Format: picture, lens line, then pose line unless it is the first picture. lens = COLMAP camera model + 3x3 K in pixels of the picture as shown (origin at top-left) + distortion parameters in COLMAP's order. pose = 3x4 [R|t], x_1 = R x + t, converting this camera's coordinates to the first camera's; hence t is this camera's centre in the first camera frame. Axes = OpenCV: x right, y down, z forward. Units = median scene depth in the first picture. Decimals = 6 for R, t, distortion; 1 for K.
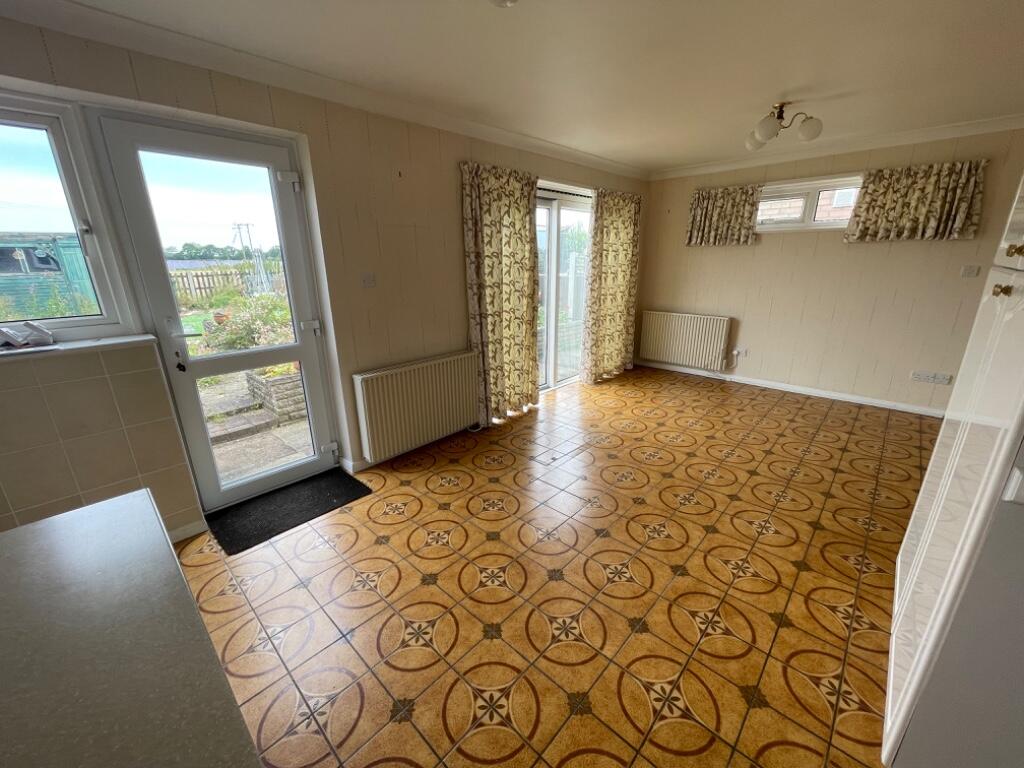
lens RADIAL K [[410.6, 0, 509.6], [0, 410.6, 387.4], [0, 0, 1]] dist [0.000163, 0.000174]
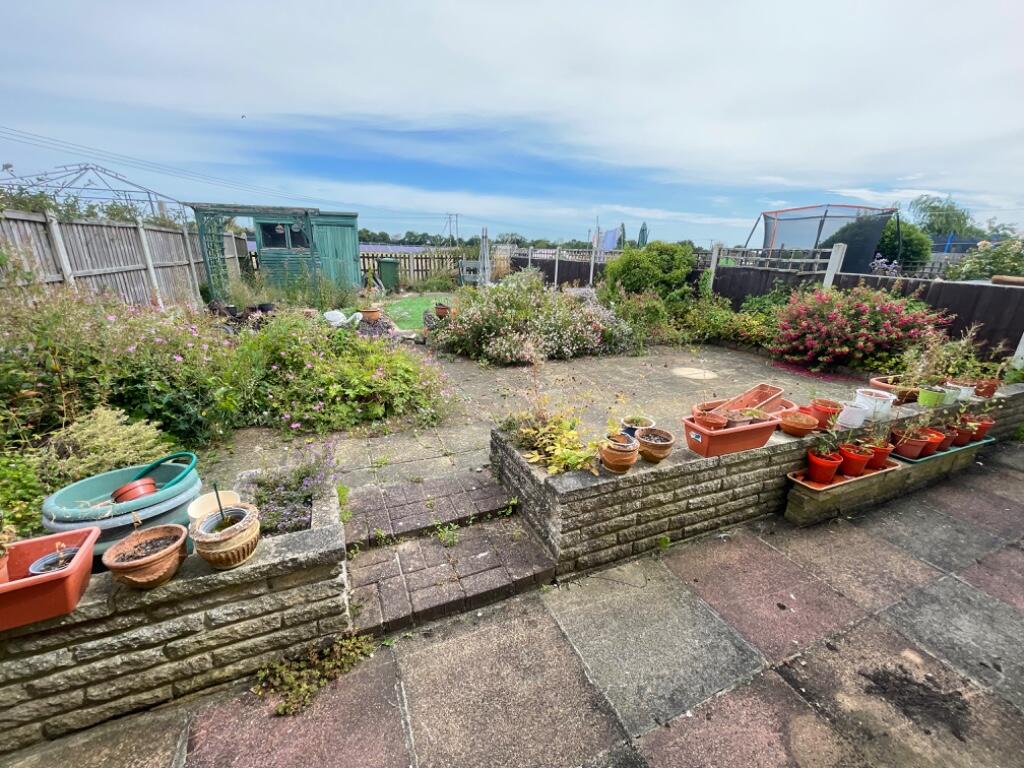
lens RADIAL K [[410.6, 0, 509.6], [0, 410.6, 384.2], [0, 0, 1]] dist [0.000163, 0.000174]
pose [[0.916684, 0.156384, -0.367743, -0.223187], [-0.153669, 0.987435, 0.036853, -0.063493], [0.368885, 0.022728, 0.929197, 0.258342]]
